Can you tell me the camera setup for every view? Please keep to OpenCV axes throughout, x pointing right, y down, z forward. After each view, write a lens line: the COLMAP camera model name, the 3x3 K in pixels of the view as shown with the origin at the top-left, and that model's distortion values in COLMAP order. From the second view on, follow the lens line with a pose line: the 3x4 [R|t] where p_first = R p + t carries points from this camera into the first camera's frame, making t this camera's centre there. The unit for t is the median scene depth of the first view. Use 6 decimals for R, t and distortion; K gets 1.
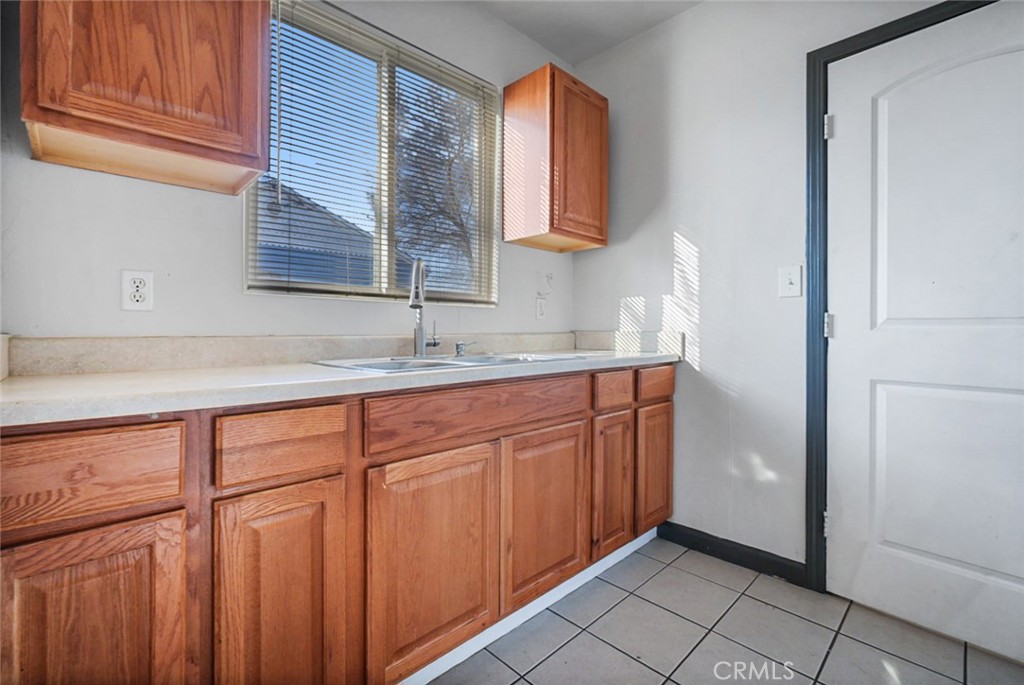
lens RADIAL K [[456.4, 0, 512.6], [0, 456.4, 325.5], [0, 0, 1]] dist [-0.016332, 0.008614]
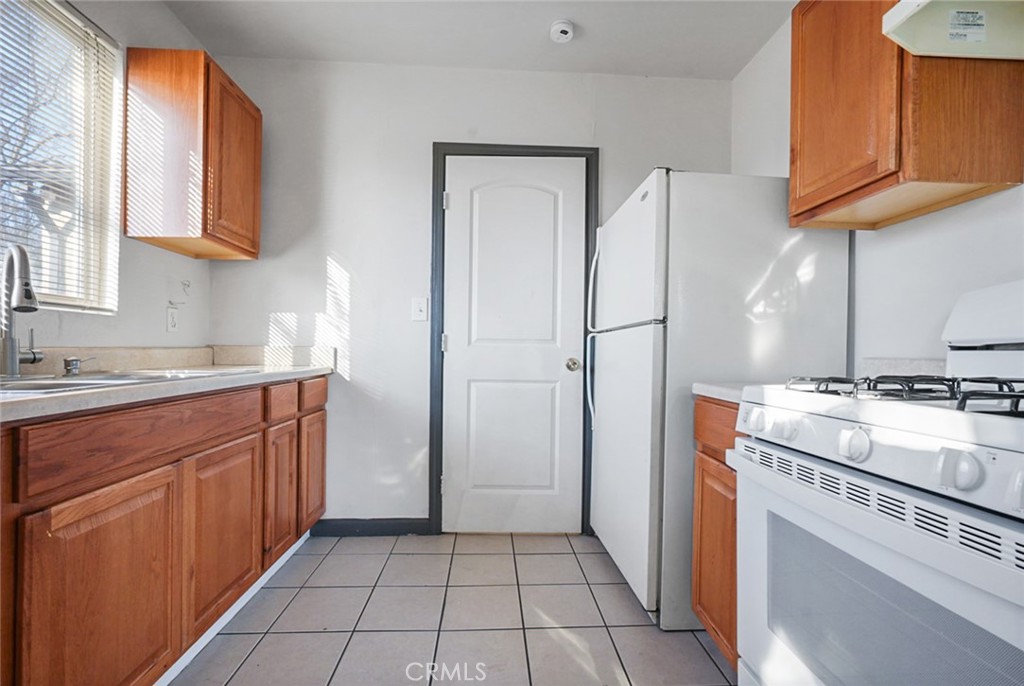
lens RADIAL K [[462.8, 0, 511.3], [0, 462.8, 345.9], [0, 0, 1]] dist [-0.015649, 0.010298]
pose [[0.658150, 0.009230, 0.752831, -0.244531], [-0.012506, 0.999921, -0.001326, 0.009100], [-0.752783, -0.008542, 0.658213, -0.095637]]
